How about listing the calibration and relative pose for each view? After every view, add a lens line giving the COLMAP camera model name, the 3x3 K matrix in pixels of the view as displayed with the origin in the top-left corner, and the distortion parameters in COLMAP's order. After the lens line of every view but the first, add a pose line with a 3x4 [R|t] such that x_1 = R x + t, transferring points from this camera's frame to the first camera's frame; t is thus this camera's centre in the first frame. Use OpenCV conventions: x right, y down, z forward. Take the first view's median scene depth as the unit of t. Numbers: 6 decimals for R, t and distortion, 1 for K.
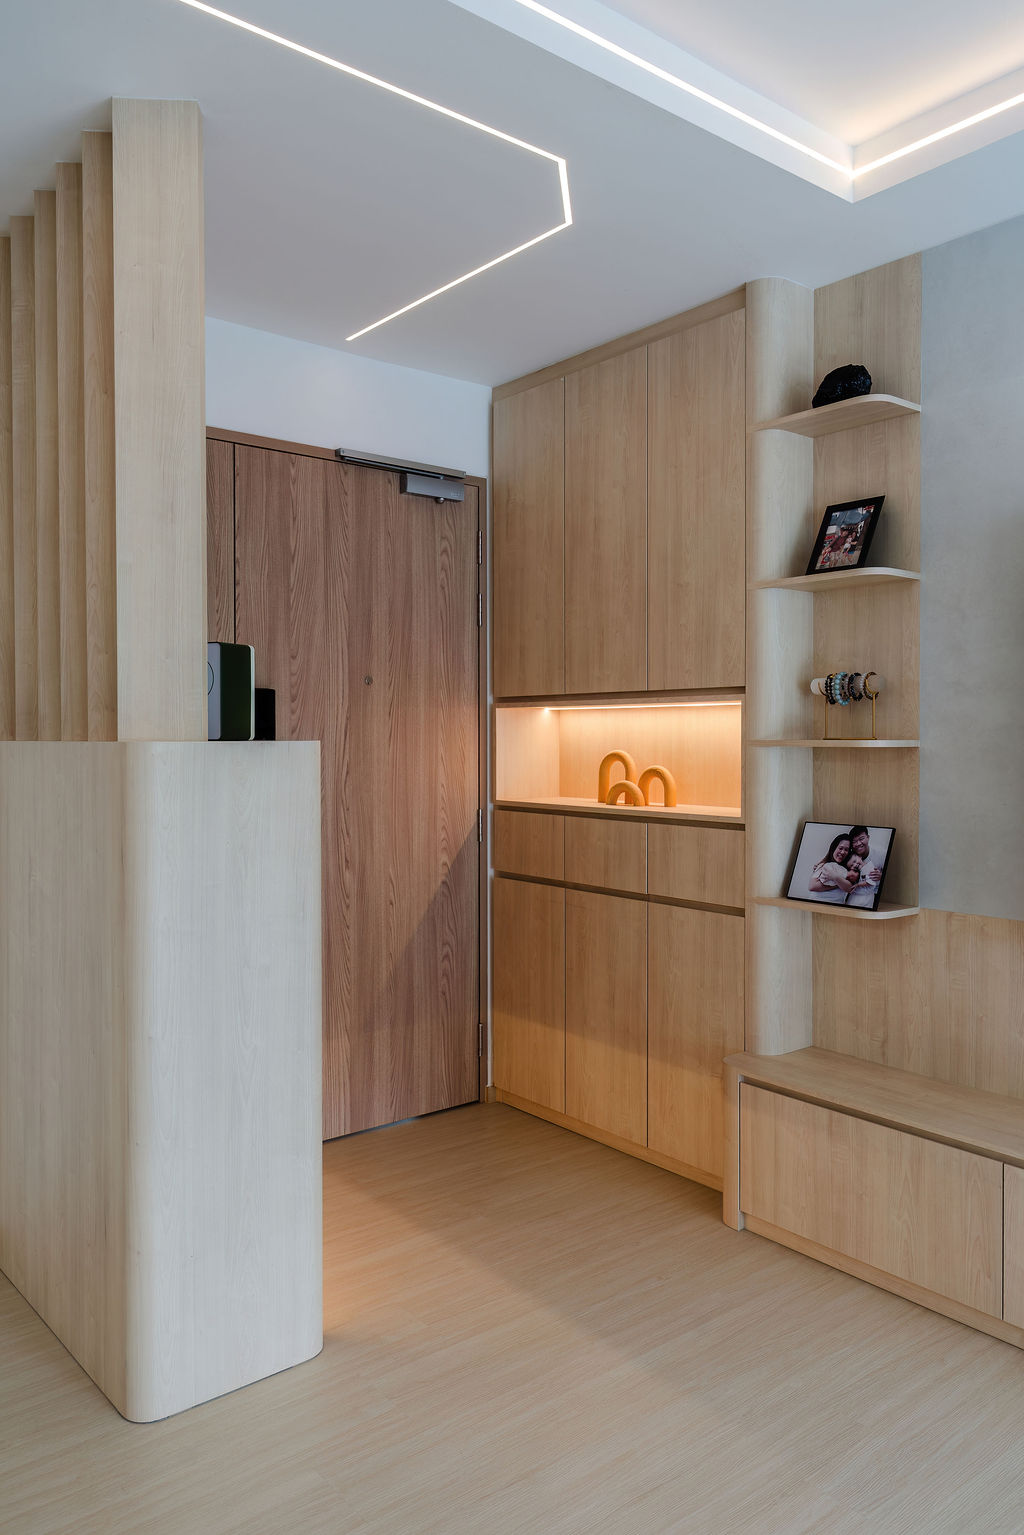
lens RADIAL K [[1112.5, 0, 506.4], [0, 1112.5, 753.9], [0, 0, 1]] dist [0.006265, -0.005974]
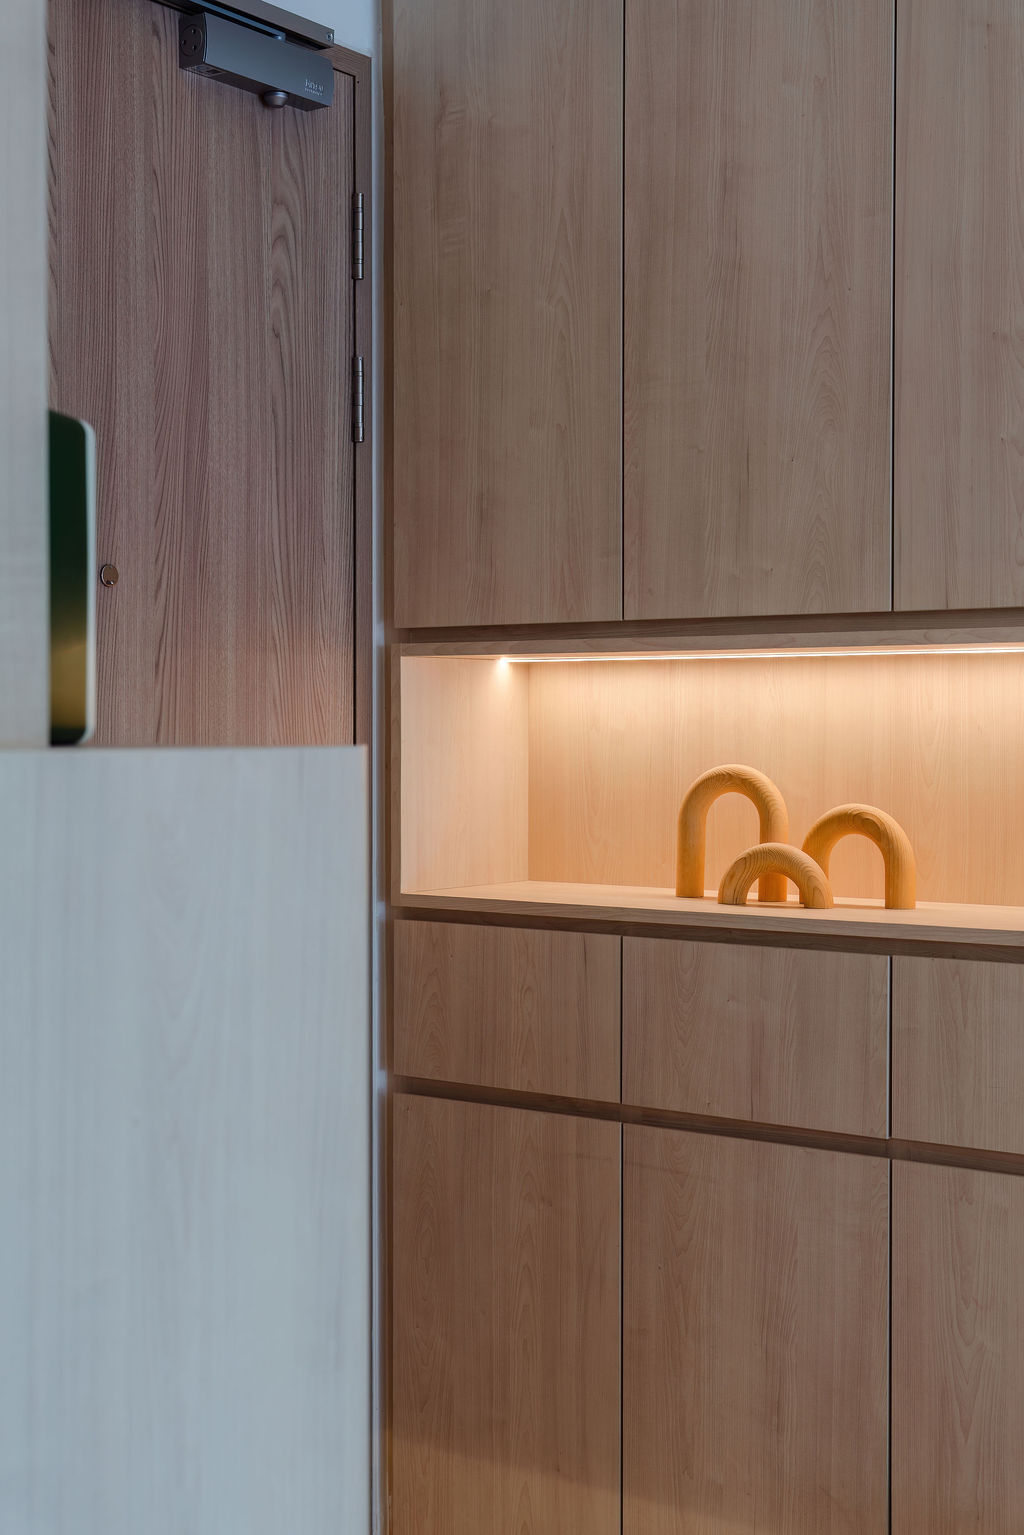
lens RADIAL K [[2189.4, 0, 513.4], [0, 2189.4, 774.0], [0, 0, 1]] dist [0.024412, 0.000000]
pose [[0.967100, -0.003649, 0.254369, -0.185605], [0.002220, 0.999980, 0.005908, -0.005273], [-0.254385, -0.005149, 0.967089, 0.286856]]
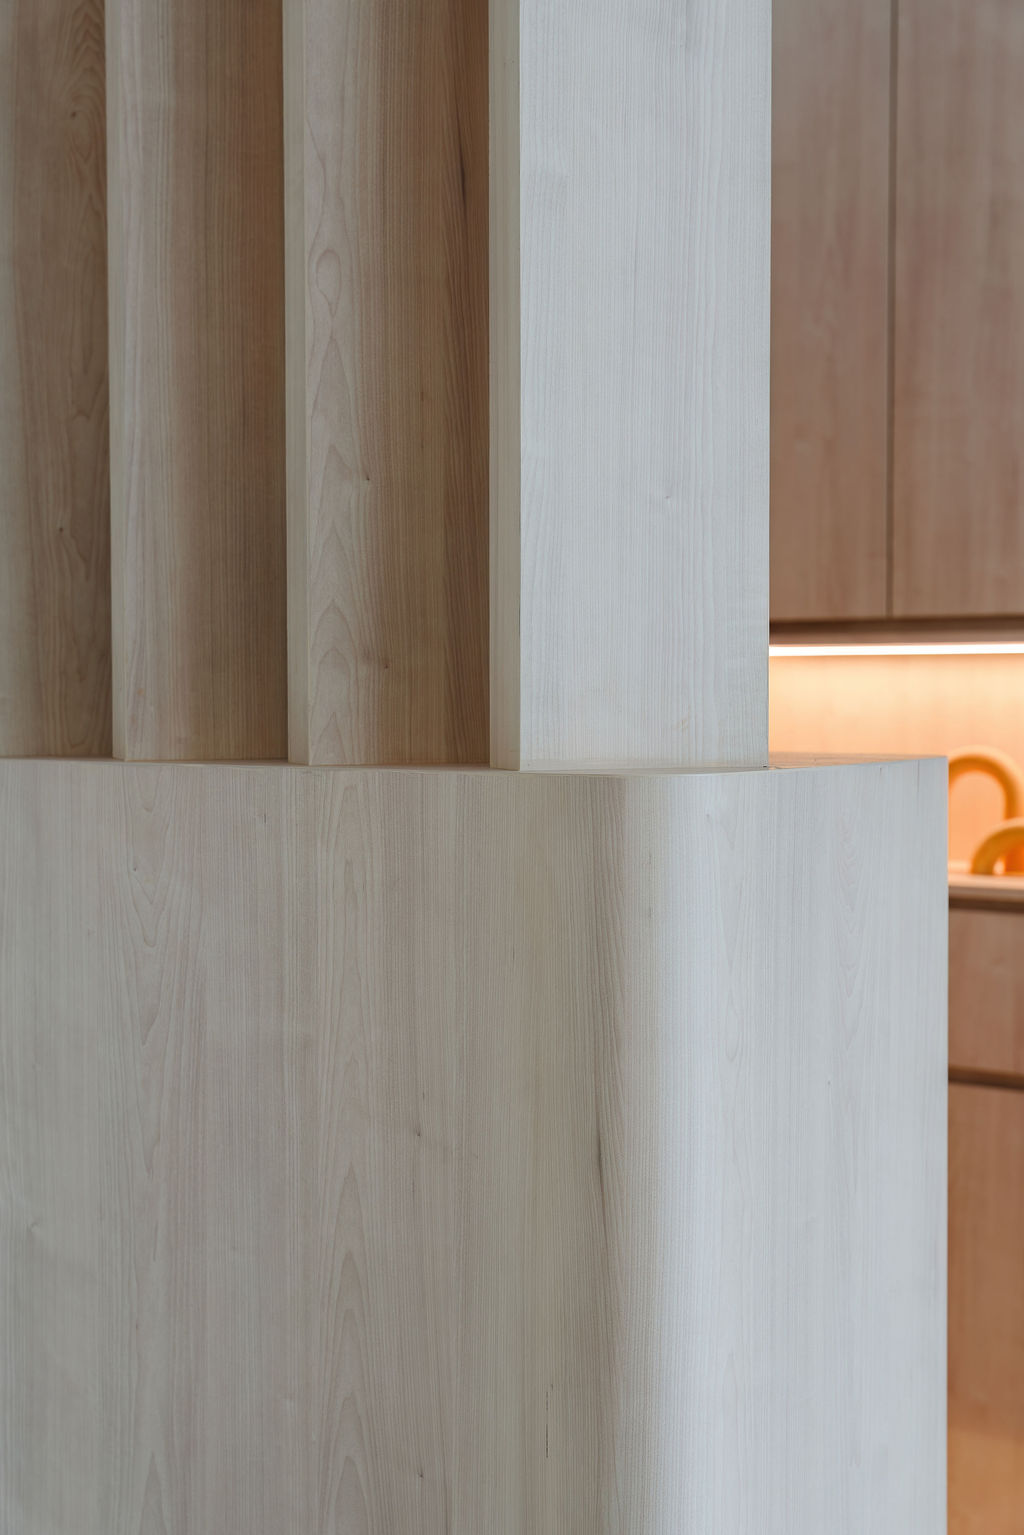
lens RADIAL K [[2099.8, 0, 512.2], [0, 2099.8, 771.0], [0, 0, 1]] dist [0.017961, 0.000000]
pose [[0.964589, -0.009591, 0.263583, -0.309200], [0.003577, 0.999722, 0.023288, -0.015044], [-0.263733, -0.021520, 0.964356, 0.279891]]
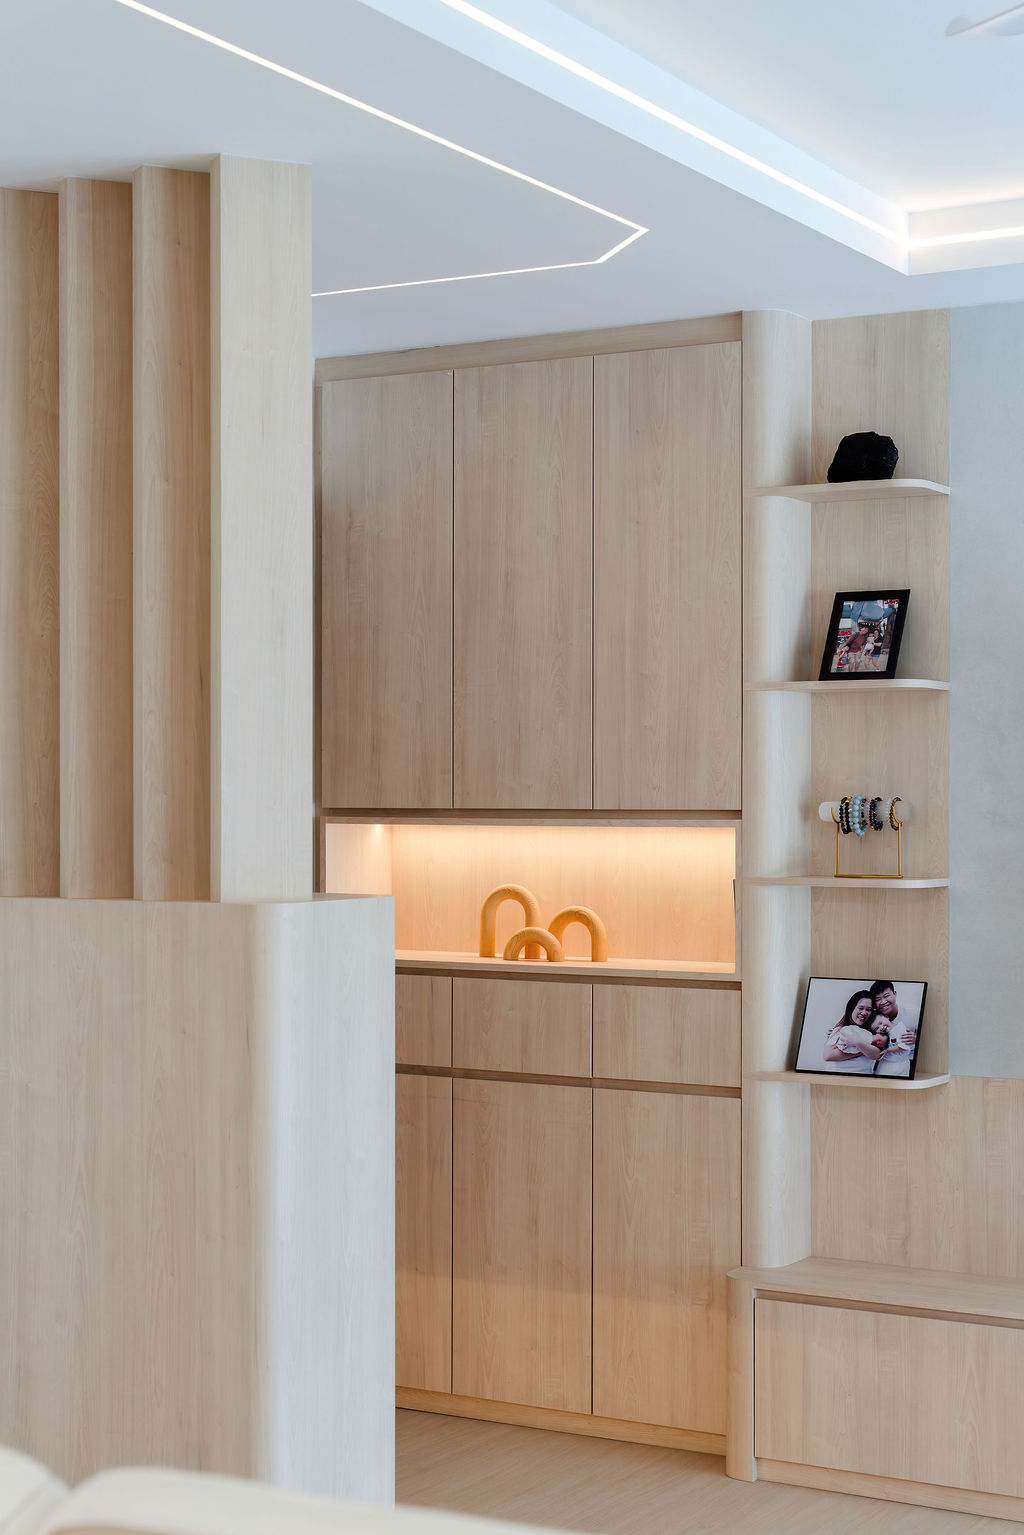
lens RADIAL K [[2437.2, 0, 504.1], [0, 2437.2, 807.8], [0, 0, 1]] dist [0.036048, 0.000000]
pose [[0.933727, 0.000693, 0.357984, -0.504245], [0.003152, 0.999943, -0.010156, -0.039678], [-0.357971, 0.010611, 0.933672, -0.510716]]
